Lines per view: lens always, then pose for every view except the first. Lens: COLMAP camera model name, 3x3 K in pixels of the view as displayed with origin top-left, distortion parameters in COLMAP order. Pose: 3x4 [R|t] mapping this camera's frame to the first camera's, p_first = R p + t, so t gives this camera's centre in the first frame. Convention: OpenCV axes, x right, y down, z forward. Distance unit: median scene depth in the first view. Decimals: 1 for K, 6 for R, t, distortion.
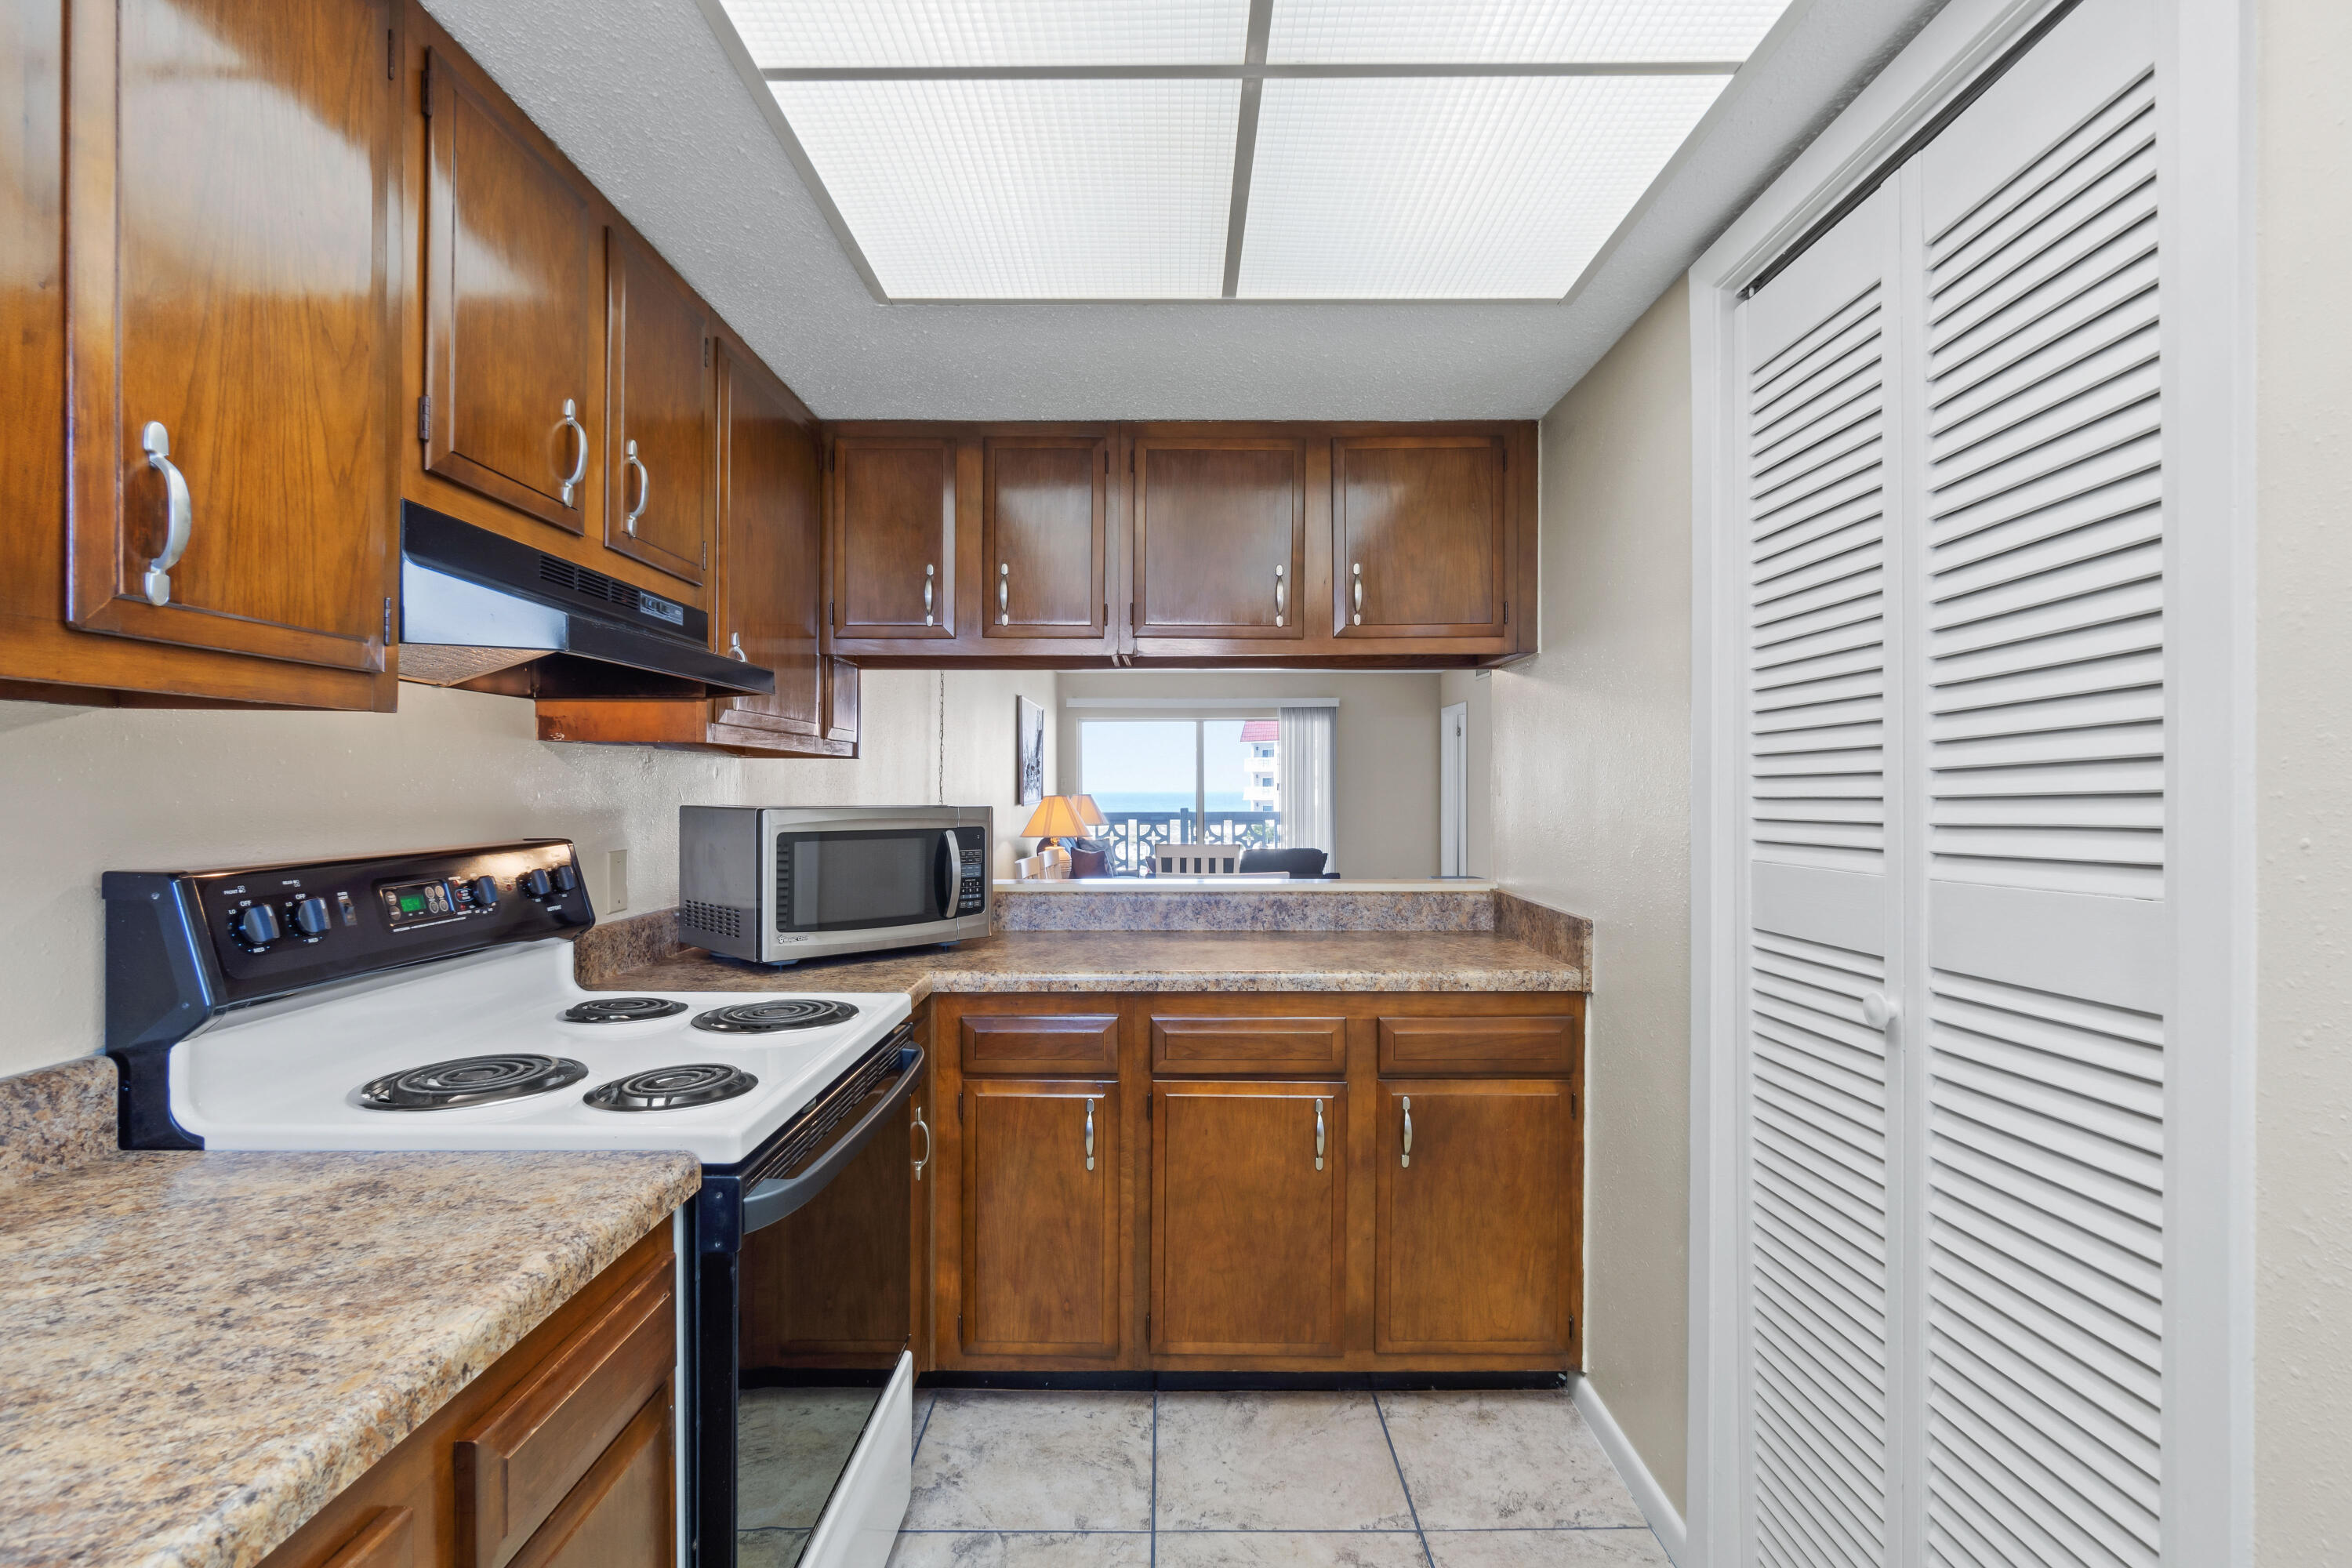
lens RADIAL K [[1111.2, 0, 1165.1], [0, 1111.2, 795.1], [0, 0, 1]] dist [0.001802, -0.000085]
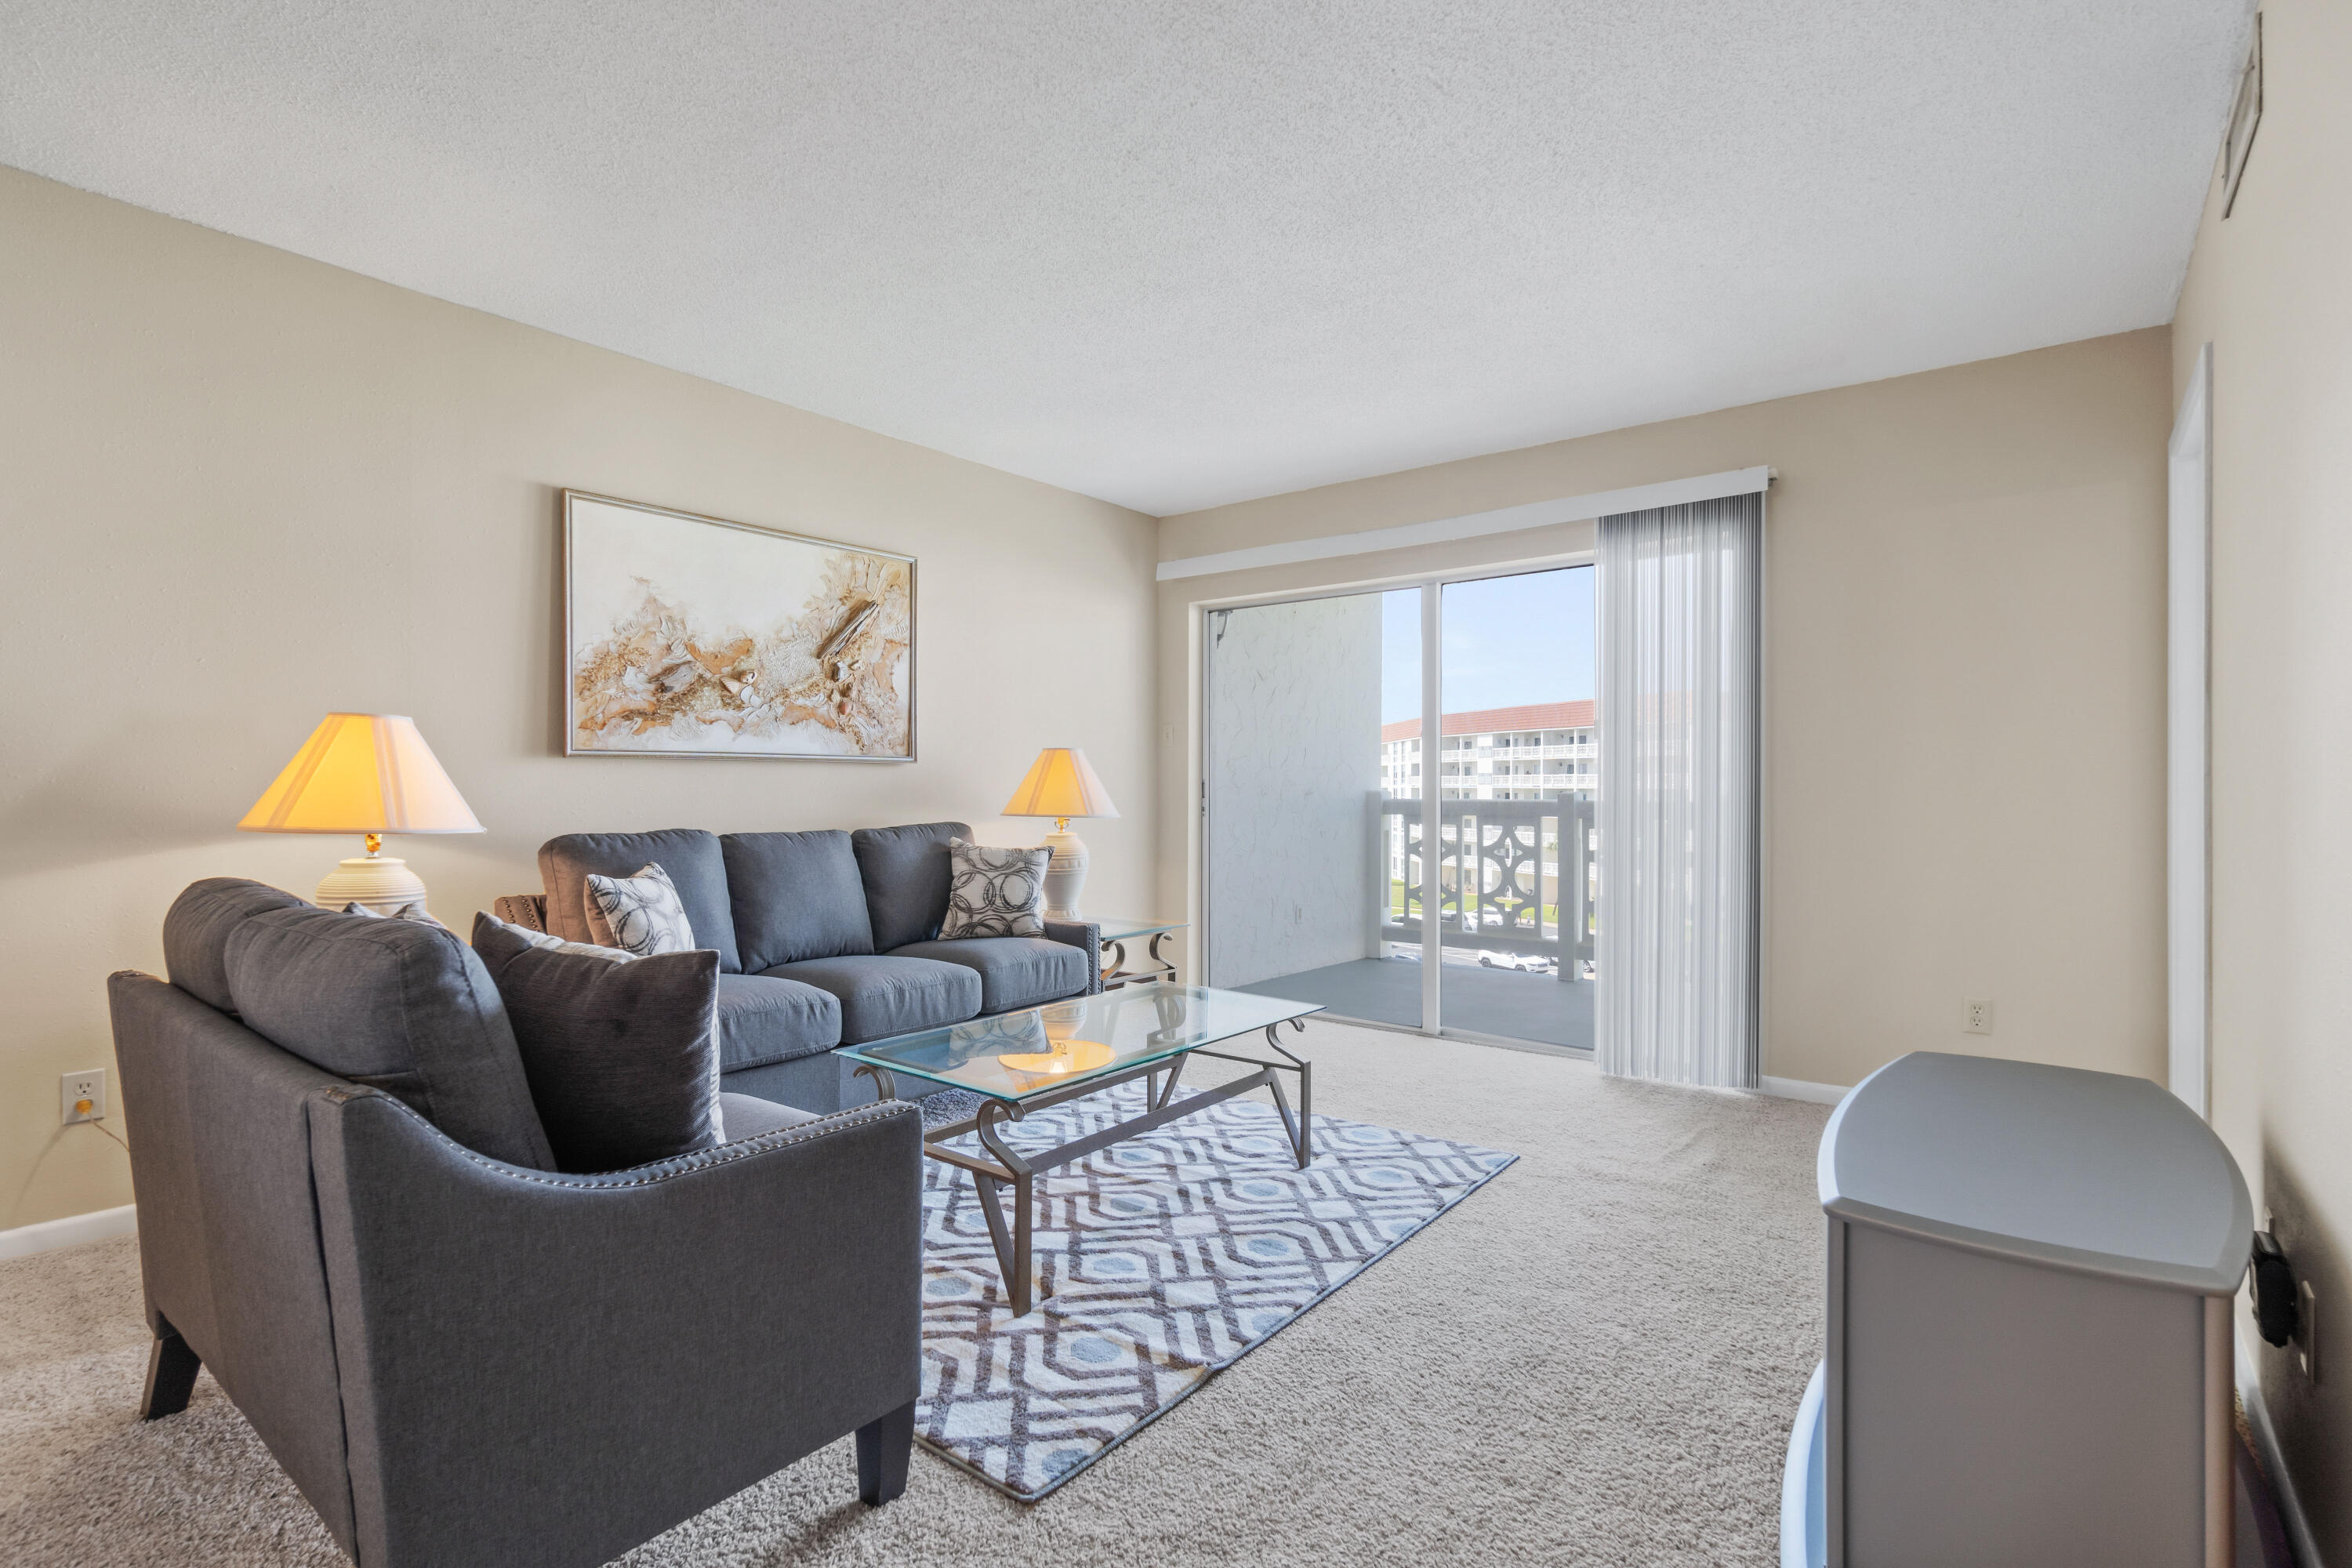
lens RADIAL K [[1111.2, 0, 1165.1], [0, 1111.2, 795.1], [0, 0, 1]] dist [0.001802, -0.000085]
pose [[0.780499, 0.007027, -0.625118, 0.185472], [-0.008120, 0.999966, 0.001102, 0.013035], [0.625105, 0.004216, 0.780529, 0.501573]]
